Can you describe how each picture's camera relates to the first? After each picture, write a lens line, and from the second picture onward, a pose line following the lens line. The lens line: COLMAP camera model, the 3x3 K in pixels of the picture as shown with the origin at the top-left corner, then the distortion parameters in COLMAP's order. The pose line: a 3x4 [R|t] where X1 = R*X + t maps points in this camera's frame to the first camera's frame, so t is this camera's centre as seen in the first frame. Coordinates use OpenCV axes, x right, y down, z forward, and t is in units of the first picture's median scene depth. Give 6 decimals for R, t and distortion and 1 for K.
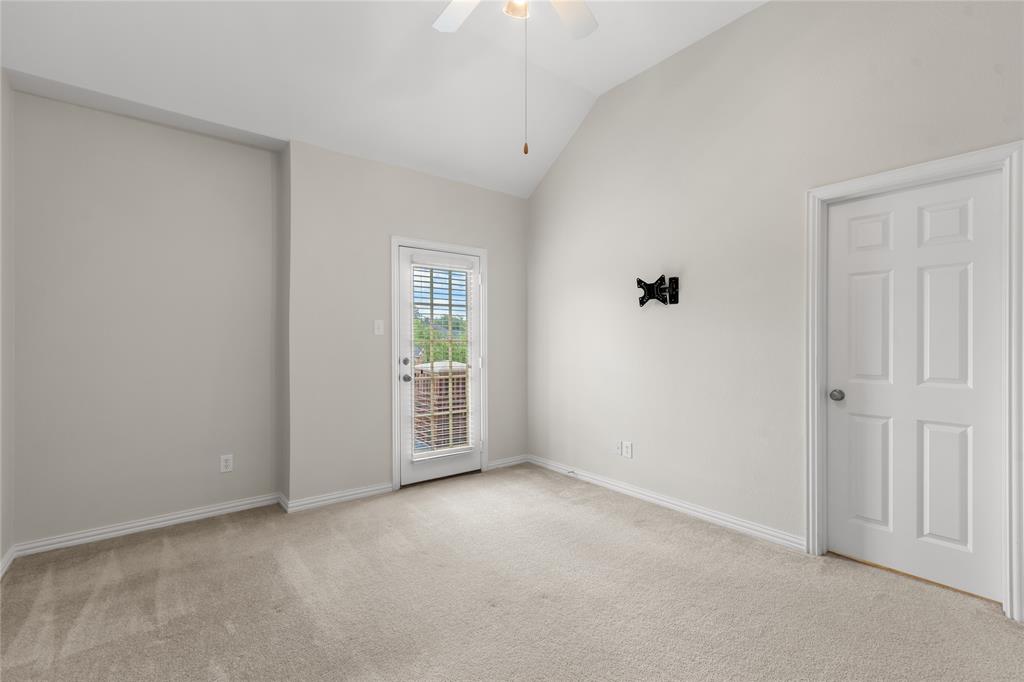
lens RADIAL K [[453.6, 0, 513.3], [0, 453.6, 342.2], [0, 0, 1]] dist [-0.001102, -0.001025]
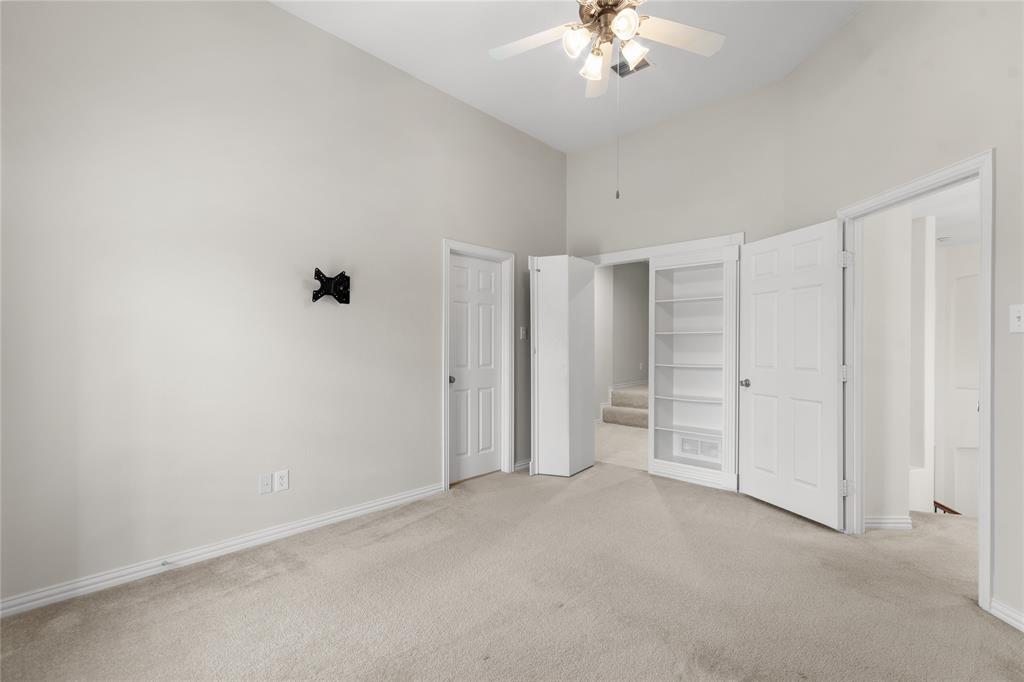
lens RADIAL K [[453.6, 0, 513.2], [0, 453.6, 345.2], [0, 0, 1]] dist [-0.001102, -0.001025]
pose [[-0.145486, -0.002925, 0.989356, -0.638375], [-0.008442, 0.999963, 0.001715, -0.001932], [-0.989324, -0.008103, -0.145505, 0.793934]]
